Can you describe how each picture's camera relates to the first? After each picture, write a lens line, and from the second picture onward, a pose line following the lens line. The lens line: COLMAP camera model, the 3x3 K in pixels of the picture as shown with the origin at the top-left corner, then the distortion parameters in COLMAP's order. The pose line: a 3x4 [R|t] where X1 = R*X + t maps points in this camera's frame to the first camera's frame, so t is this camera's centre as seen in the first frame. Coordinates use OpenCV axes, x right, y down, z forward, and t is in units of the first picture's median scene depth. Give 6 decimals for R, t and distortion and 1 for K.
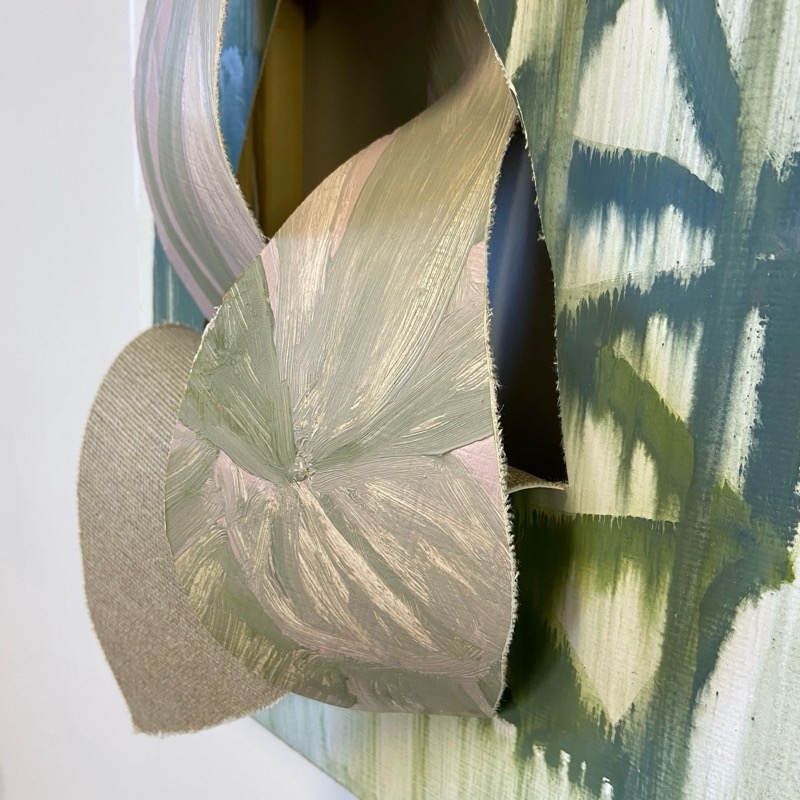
lens RADIAL K [[838.5, 0, 398.7], [0, 838.5, 400.1], [0, 0, 1]] dist [0.032906, 0.000000]
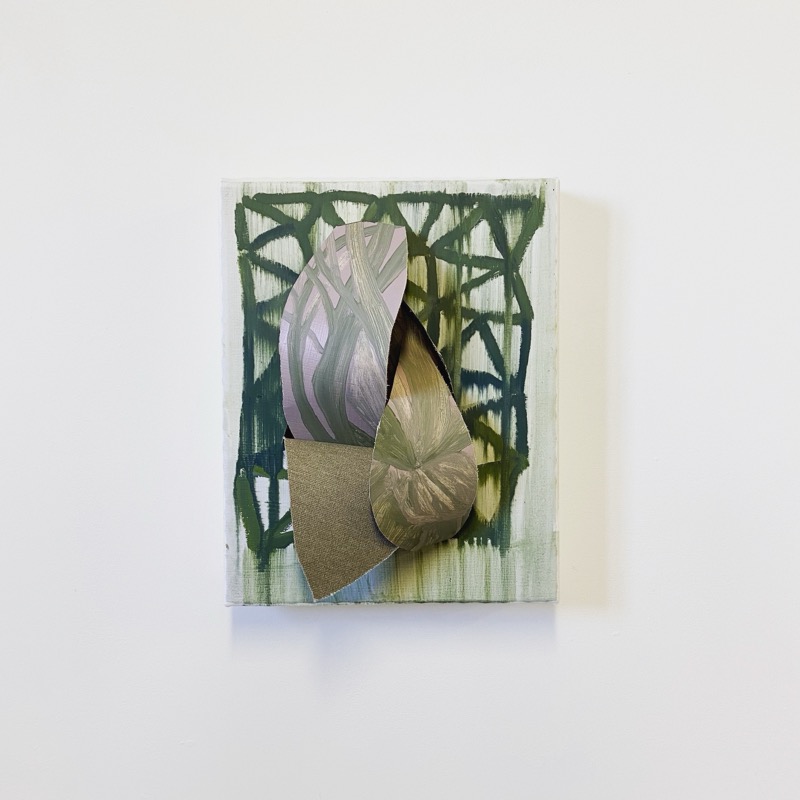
lens RADIAL K [[838.5, 0, 400.5], [0, 838.5, 399.9], [0, 0, 1]] dist [0.032906, 0.000000]
pose [[0.704519, -0.081654, 0.704972, -2.681815], [0.183167, 0.980624, -0.069467, 0.050224], [-0.685641, 0.178068, 0.705824, -1.479757]]
